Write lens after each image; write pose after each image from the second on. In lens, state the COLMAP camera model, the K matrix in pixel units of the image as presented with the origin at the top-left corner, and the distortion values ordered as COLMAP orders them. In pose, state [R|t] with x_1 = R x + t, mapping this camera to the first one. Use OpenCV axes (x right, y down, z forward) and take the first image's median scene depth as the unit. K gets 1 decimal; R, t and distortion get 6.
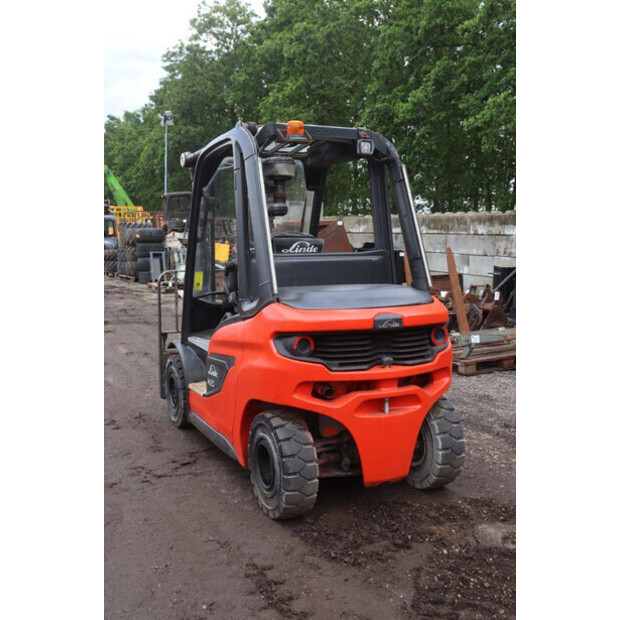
lens RADIAL K [[665.9, 0, 309.2], [0, 665.9, 313.3], [0, 0, 1]] dist [-0.015740, 0.000000]
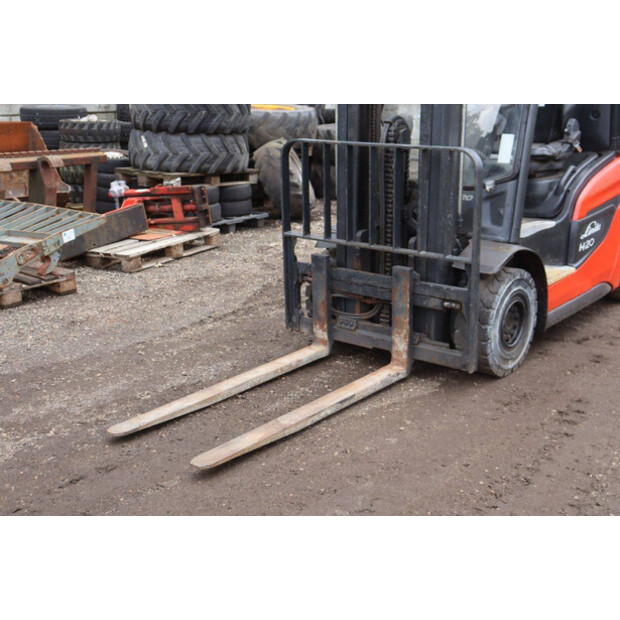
lens RADIAL K [[820.1, 0, 323.2], [0, 820.1, 292.3], [0, 0, 1]] dist [0.069745, 0.000000]
pose [[-0.425740, -0.230105, 0.875098, -1.084758], [0.118814, 0.944535, 0.306166, -0.240183], [-0.897011, 0.234321, -0.374787, 1.929194]]
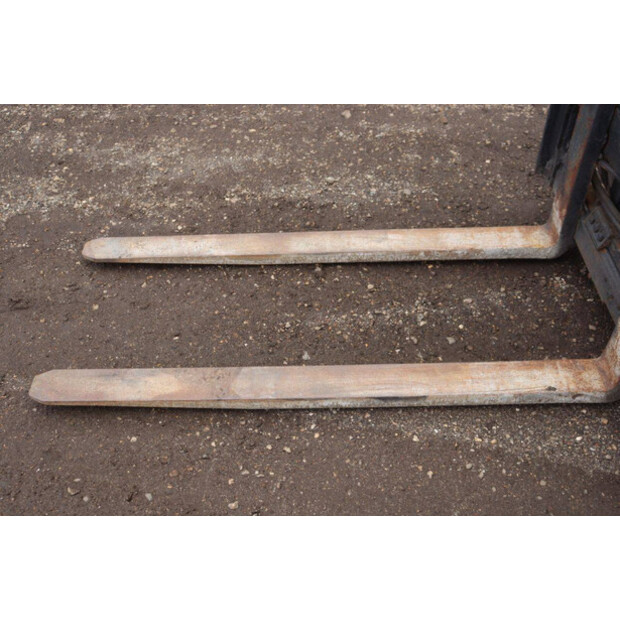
lens RADIAL K [[665.9, 0, 312.6], [0, 665.9, 307.5], [0, 0, 1]] dist [-0.015740, 0.000000]
pose [[0.435826, -0.655611, 0.616628, -0.525671], [0.137992, 0.725693, 0.674039, -0.143414], [-0.889390, -0.208674, 0.406745, 1.470598]]
